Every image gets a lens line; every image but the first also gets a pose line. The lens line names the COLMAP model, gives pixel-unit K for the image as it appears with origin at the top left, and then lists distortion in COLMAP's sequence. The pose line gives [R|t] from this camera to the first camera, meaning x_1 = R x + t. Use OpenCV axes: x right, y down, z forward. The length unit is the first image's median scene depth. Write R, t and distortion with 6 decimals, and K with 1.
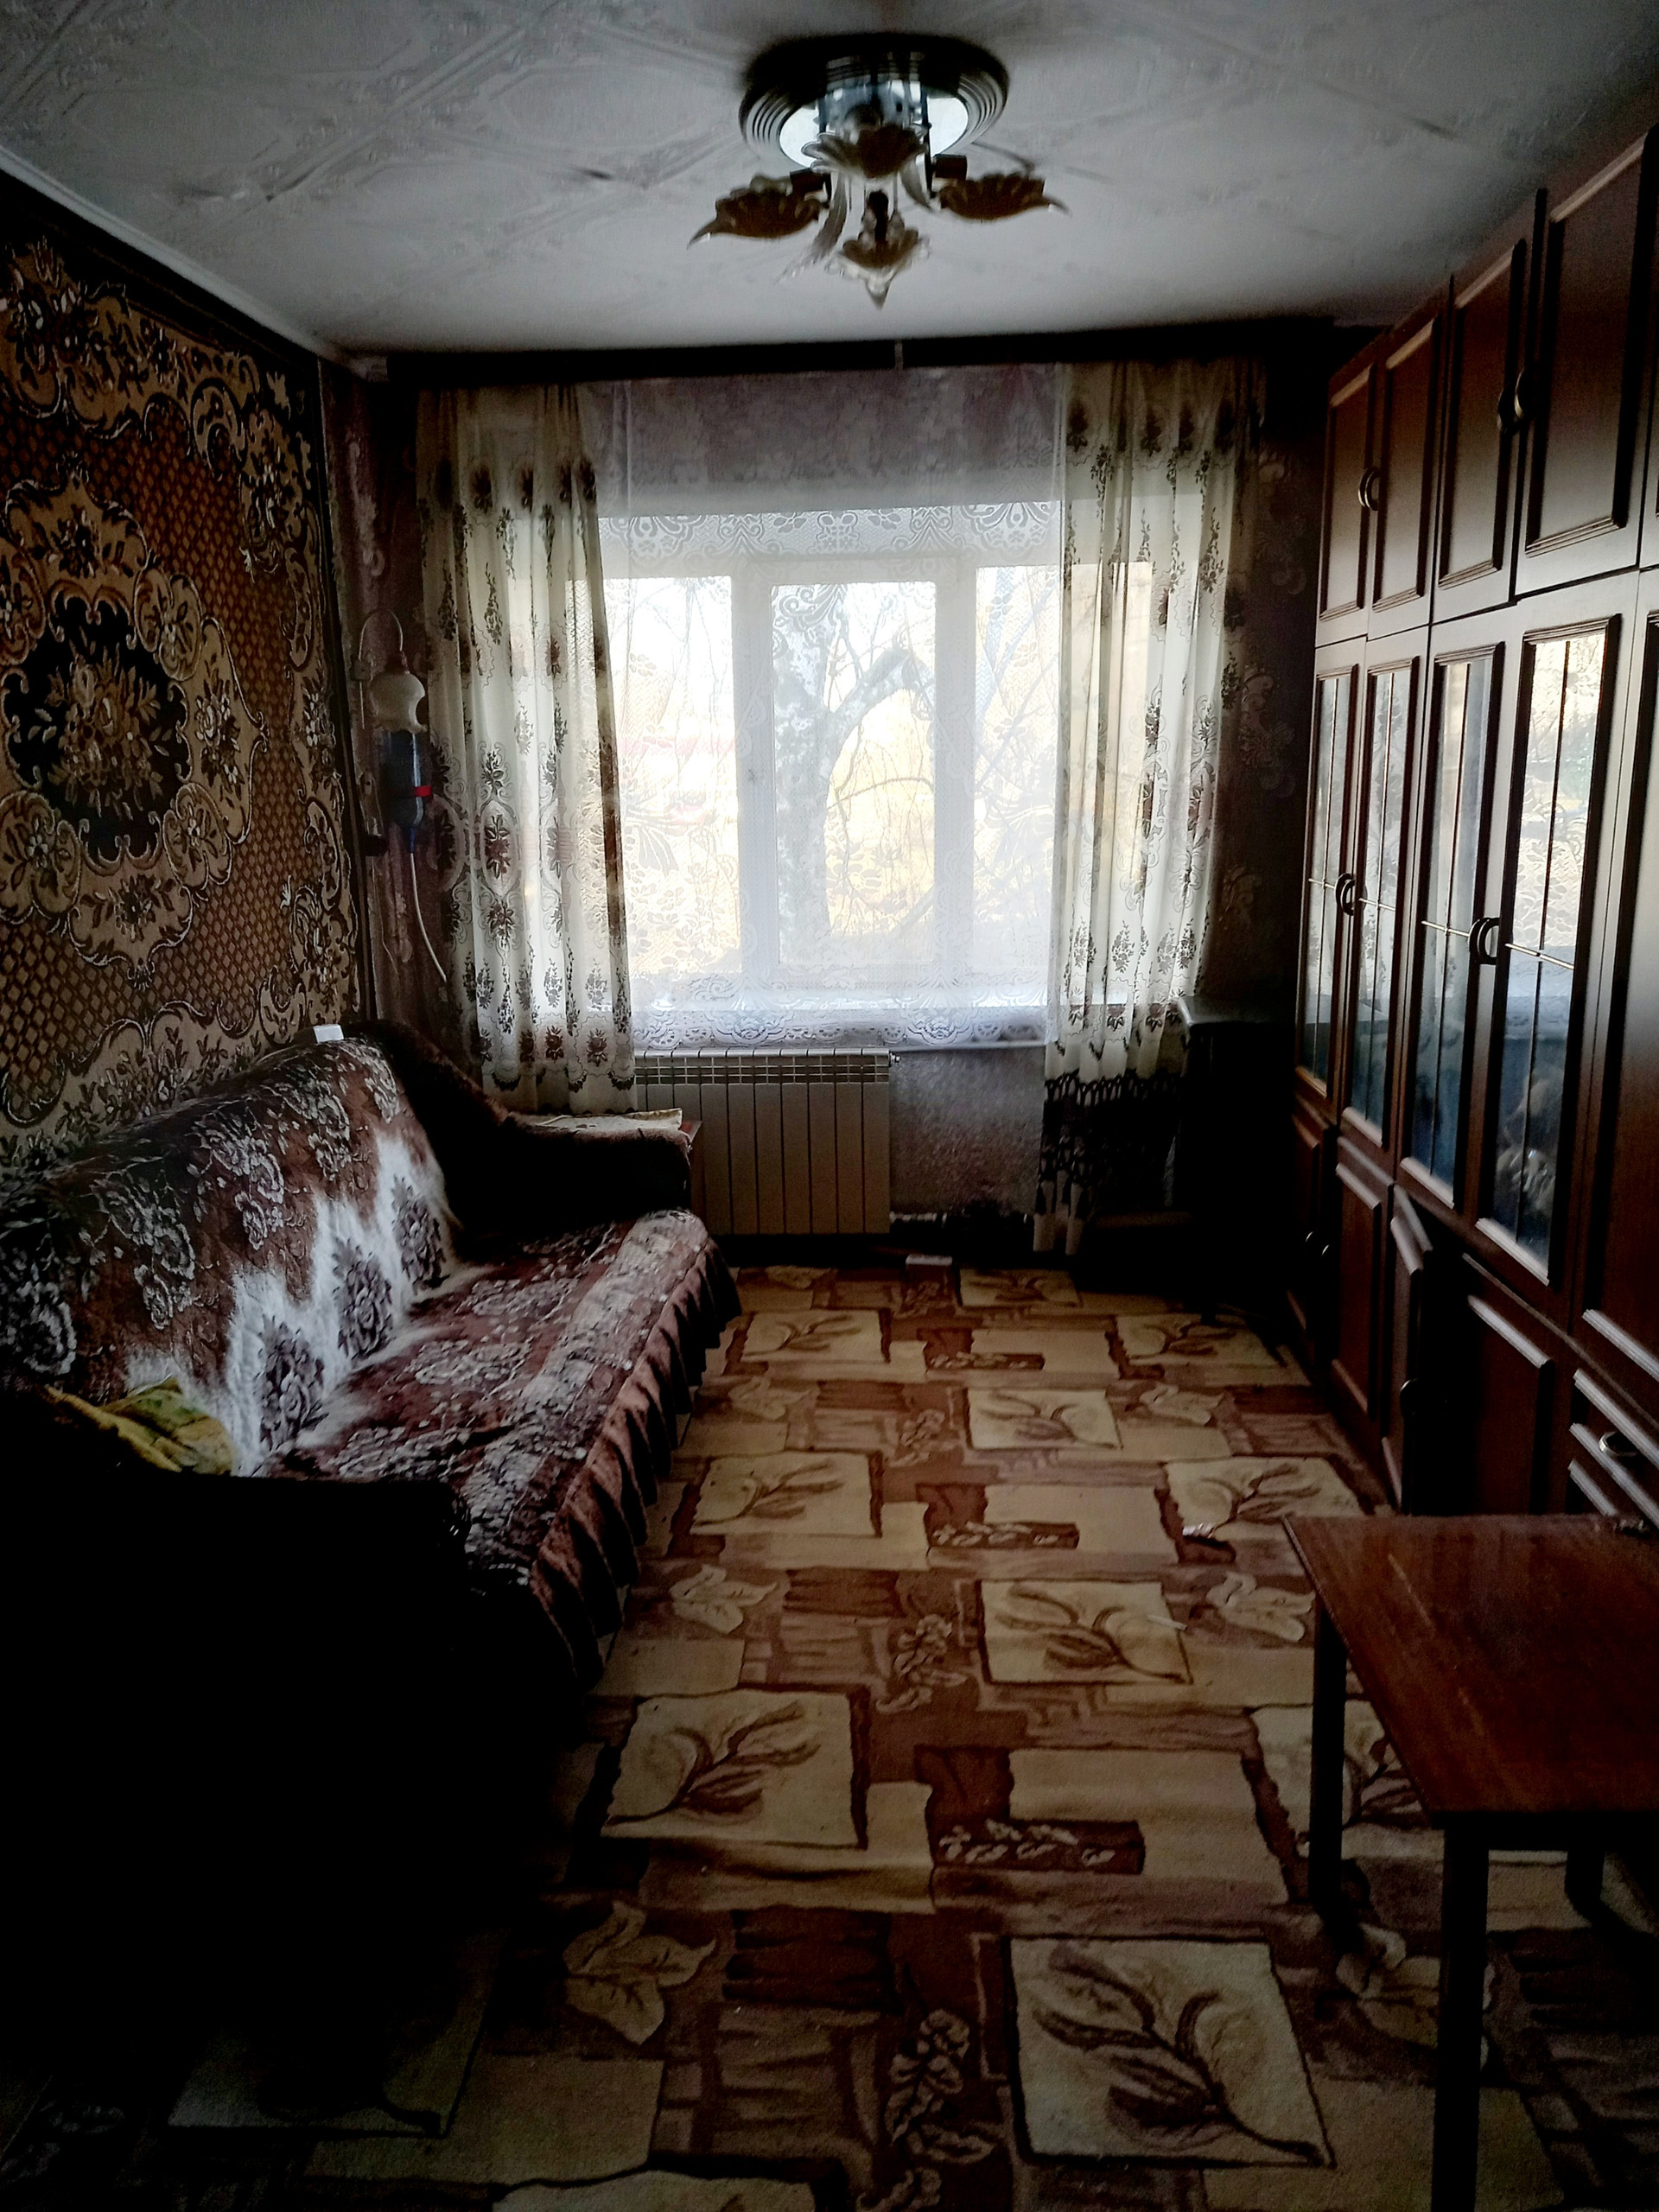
lens RADIAL K [[1617.8, 0, 788.2], [0, 1617.8, 1123.7], [0, 0, 1]] dist [0.075075, -0.001028]
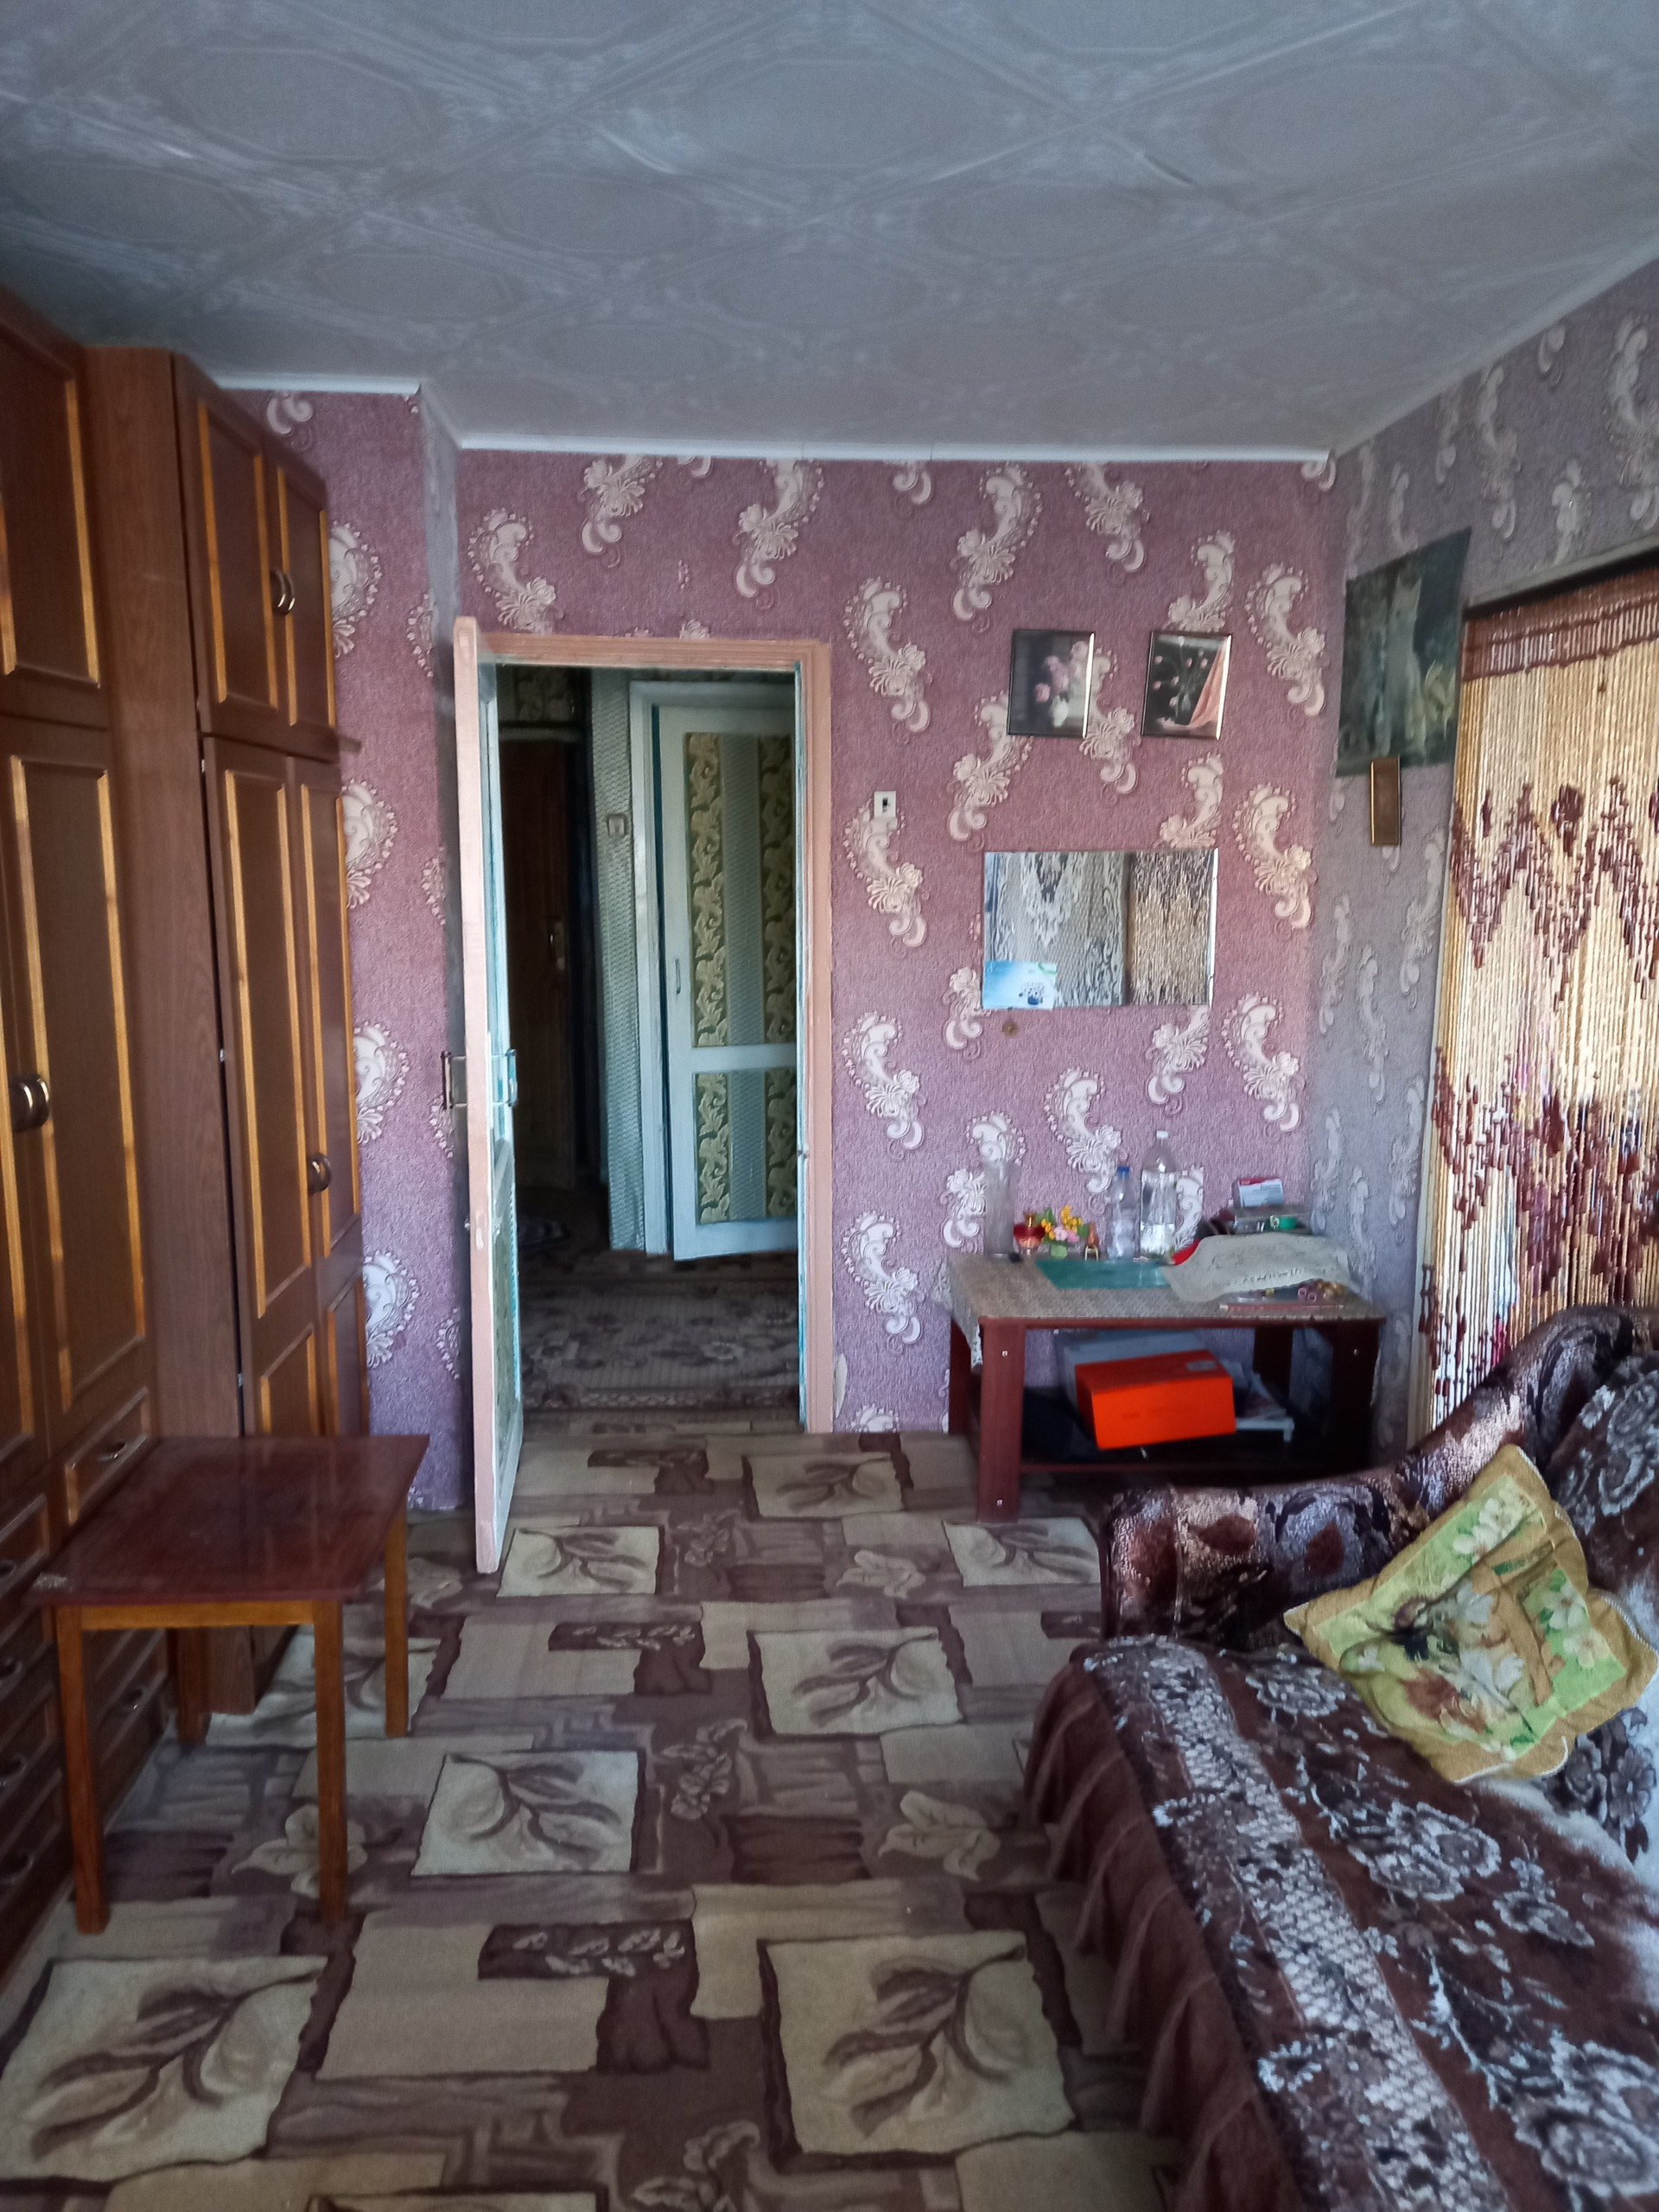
lens RADIAL K [[1617.8, 0, 826.1], [0, 1617.8, 1101.1], [0, 0, 1]] dist [0.075075, -0.001028]
pose [[-0.989455, 0.017705, -0.143751, 0.137844], [-0.036125, 0.930964, 0.363318, -0.395300], [0.140260, 0.364680, -0.920508, 1.687591]]
